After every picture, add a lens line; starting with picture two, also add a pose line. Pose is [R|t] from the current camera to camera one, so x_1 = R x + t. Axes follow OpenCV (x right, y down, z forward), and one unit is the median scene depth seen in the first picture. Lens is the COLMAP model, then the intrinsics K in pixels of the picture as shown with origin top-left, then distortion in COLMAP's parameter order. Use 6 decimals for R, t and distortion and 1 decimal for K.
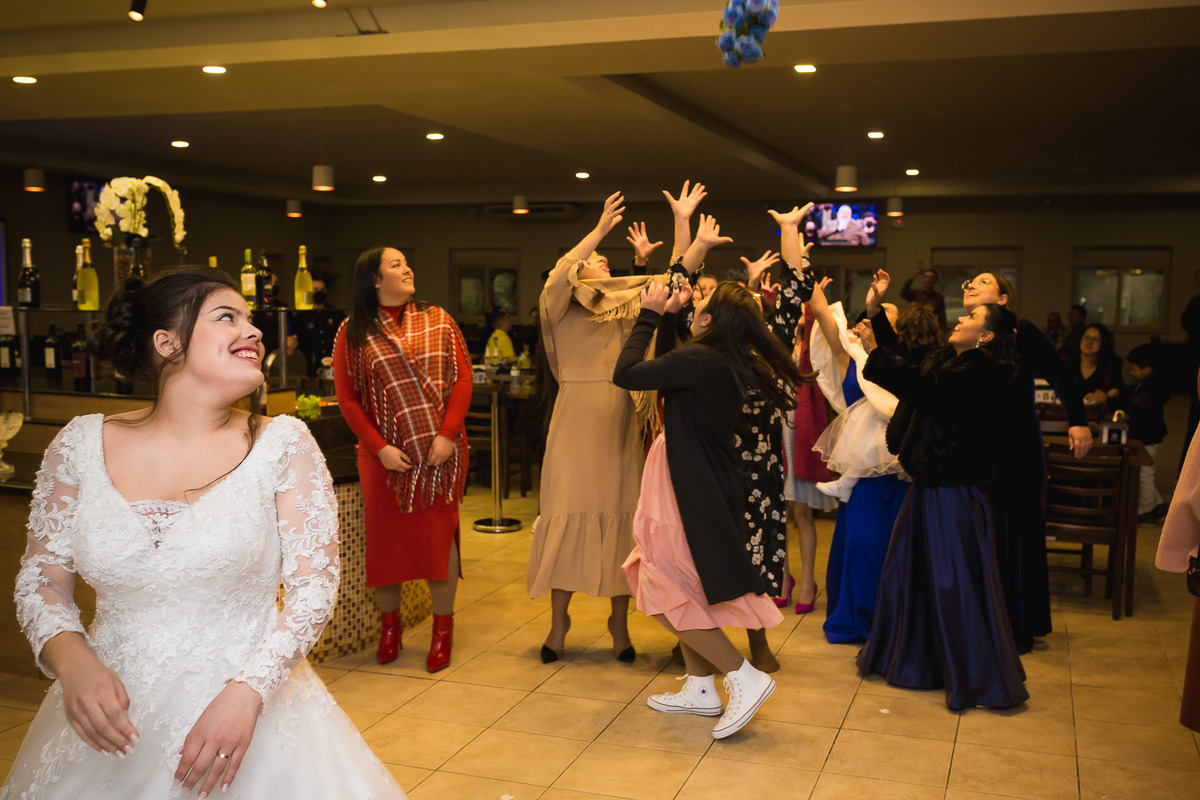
lens RADIAL K [[1221.0, 0, 600.0], [0, 1221.0, 400.0], [0, 0, 1]] dist [0.002958, -0.003891]
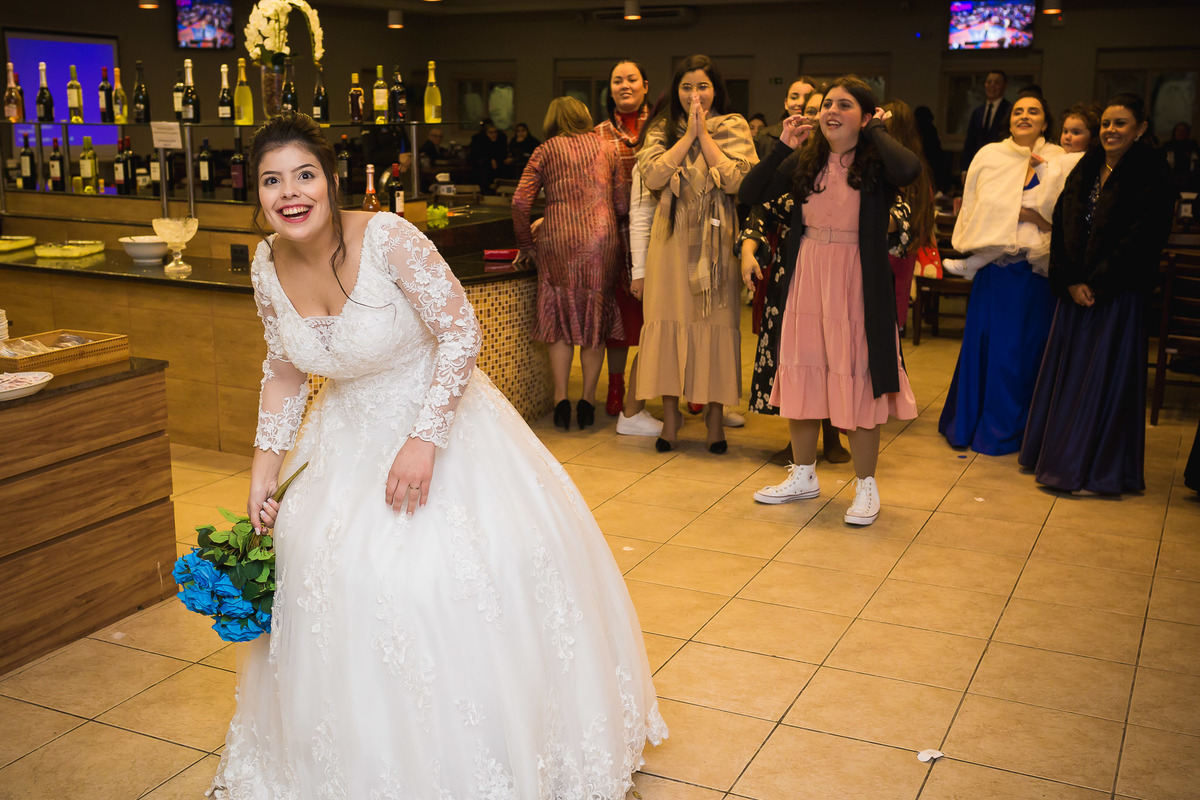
lens RADIAL K [[1357.6, 0, 503.2], [0, 1357.6, 406.7], [0, 0, 1]] dist [-0.006821, 0.021798]
pose [[0.988520, 0.021706, -0.149523, -0.002590], [-0.002251, 0.991633, 0.129066, 0.017684], [0.151074, -0.127248, 0.980298, -0.174962]]
